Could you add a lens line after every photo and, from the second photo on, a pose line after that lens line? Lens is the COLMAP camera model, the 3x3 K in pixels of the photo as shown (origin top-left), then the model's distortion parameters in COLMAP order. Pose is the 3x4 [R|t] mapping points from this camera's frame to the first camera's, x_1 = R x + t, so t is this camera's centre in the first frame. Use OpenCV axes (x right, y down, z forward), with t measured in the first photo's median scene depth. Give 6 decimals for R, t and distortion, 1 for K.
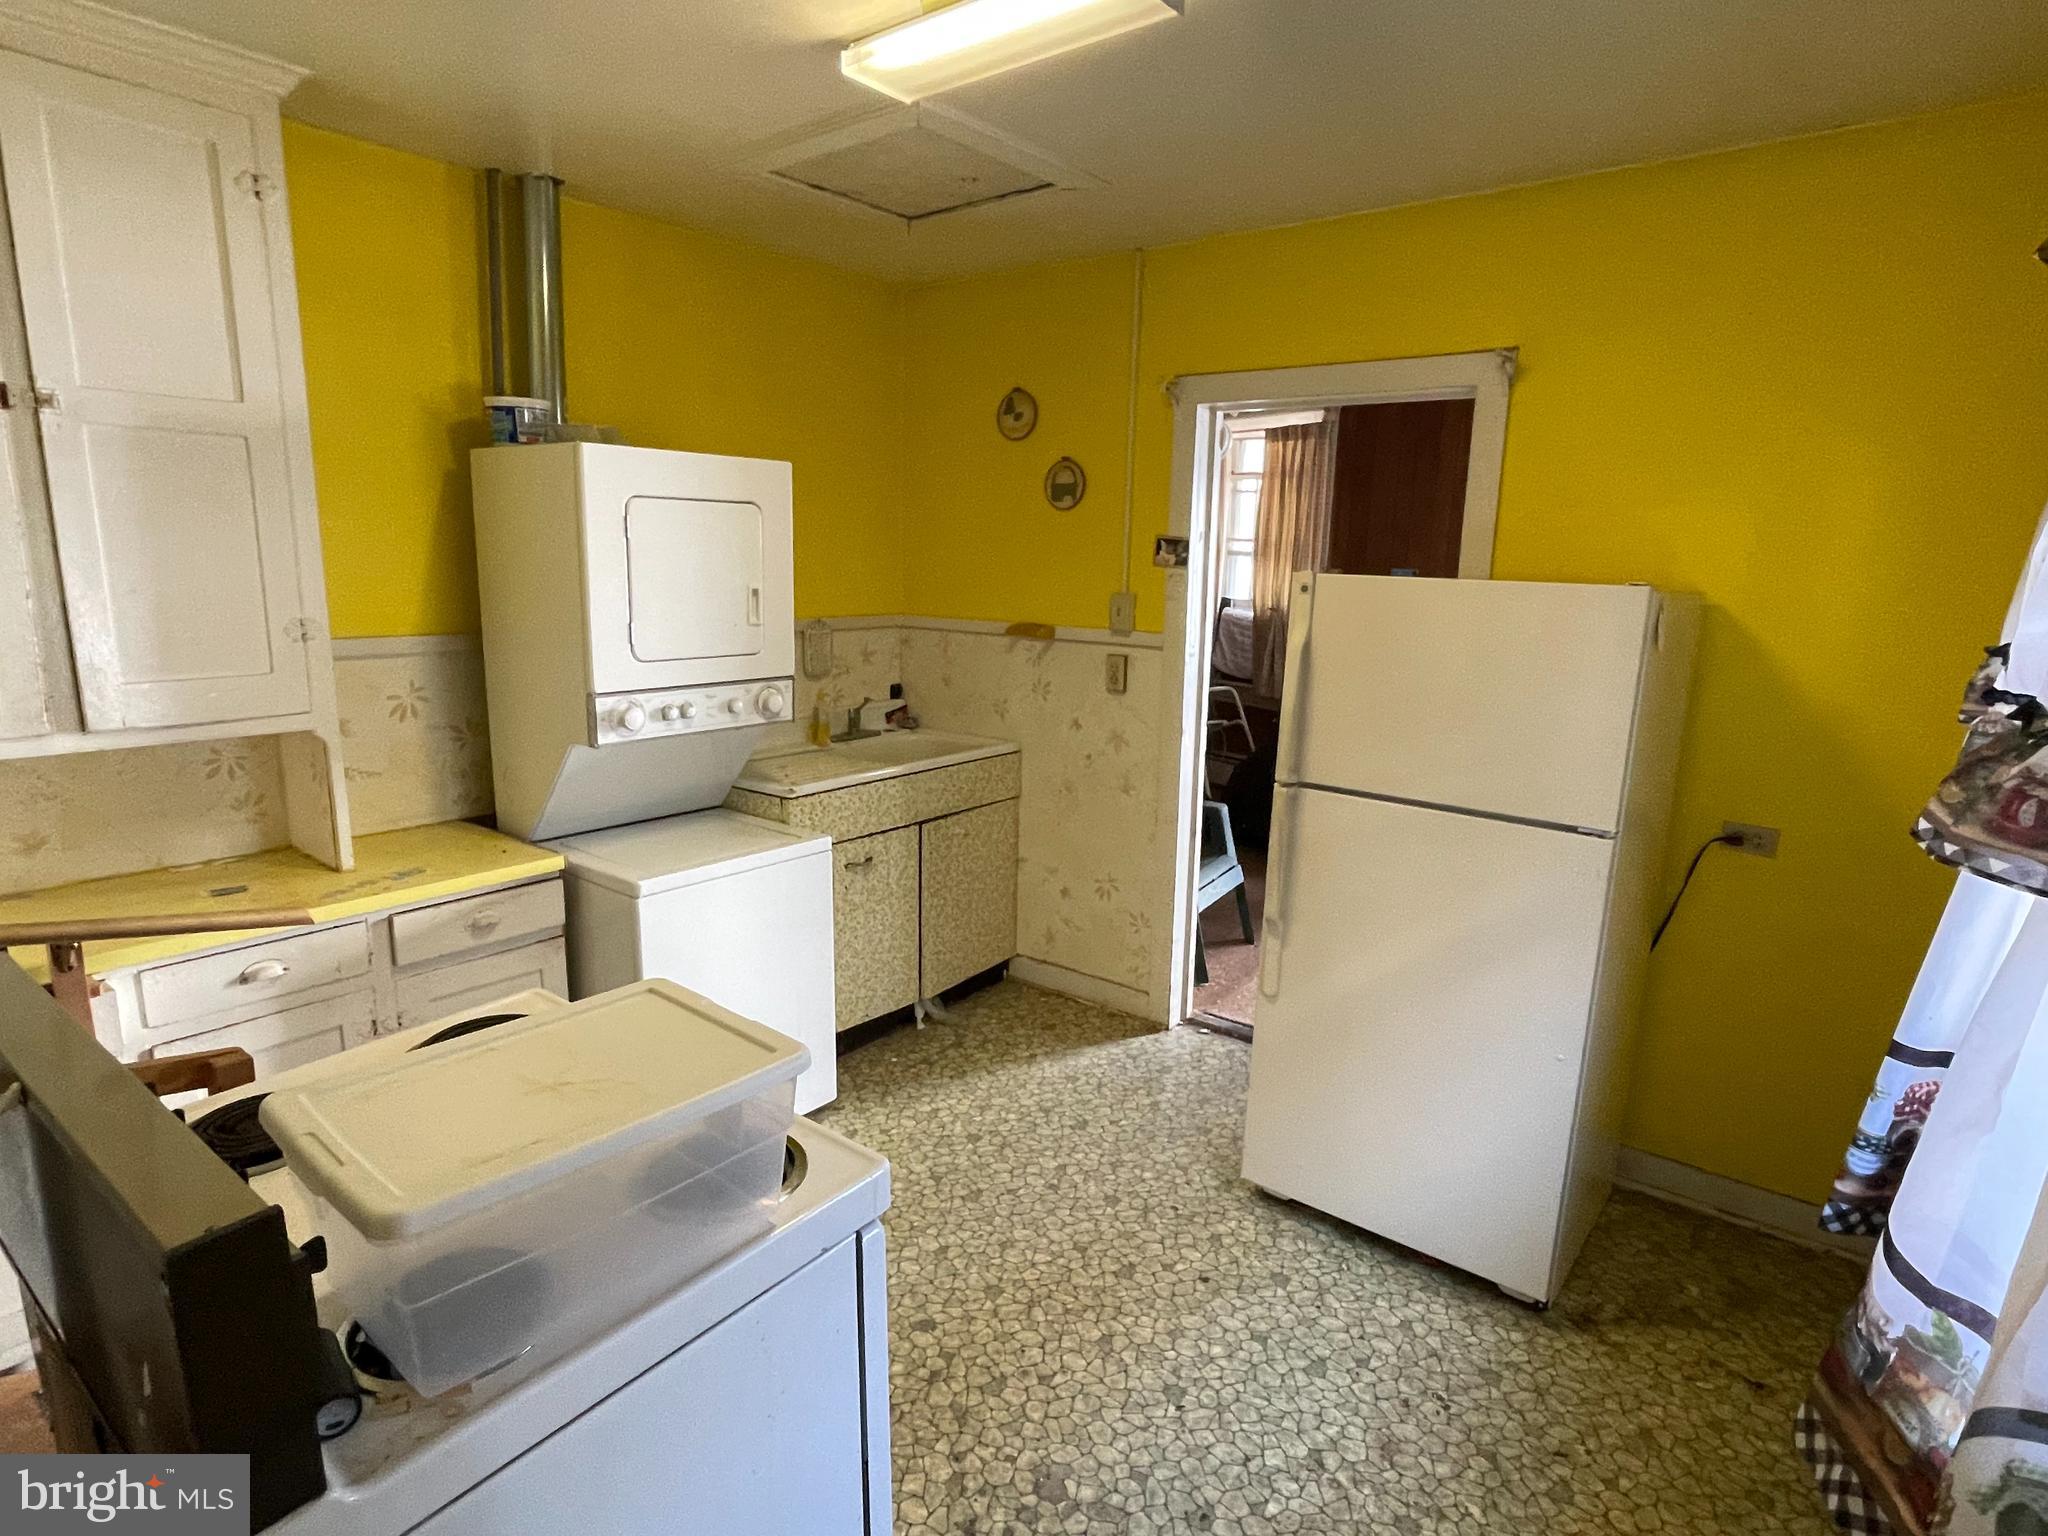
lens RADIAL K [[1086.8, 0, 1024.0], [0, 1086.8, 768.0], [0, 0, 1]] dist [-0.002607, -0.000590]
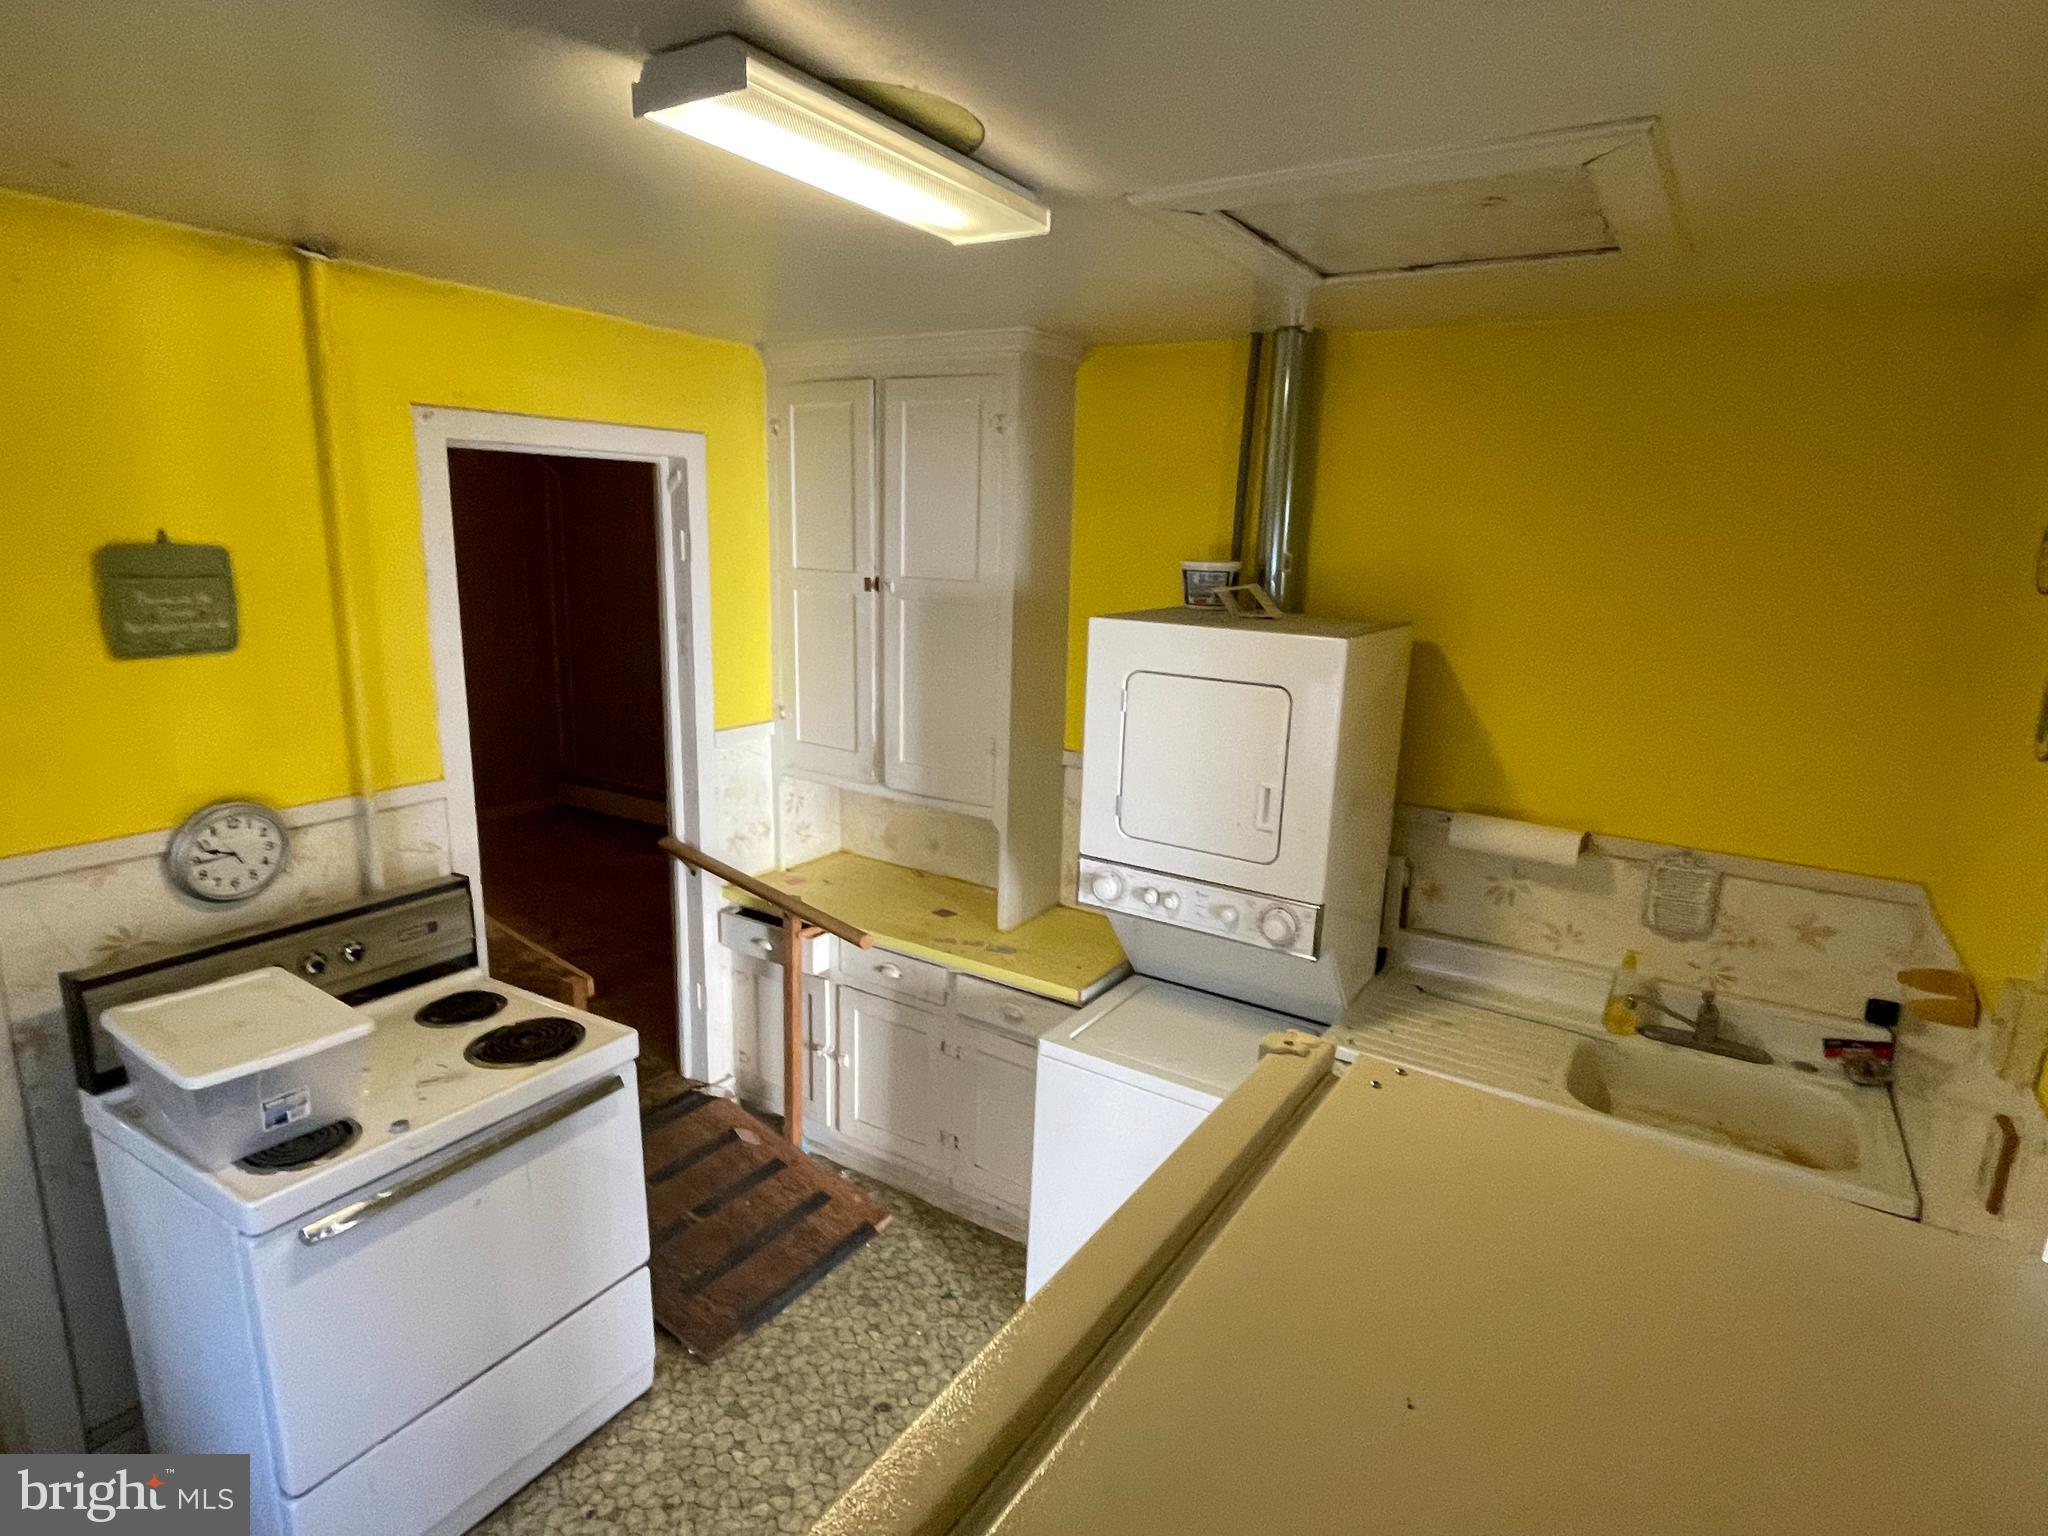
lens RADIAL K [[1107.4, 0, 1024.0], [0, 1107.4, 768.0], [0, 0, 1]] dist [-0.001448, -0.000251]
pose [[0.113079, 0.192551, -0.974750, 0.575077], [-0.231431, 0.959163, 0.162624, -0.288576], [0.966257, 0.207198, 0.153024, 0.734264]]
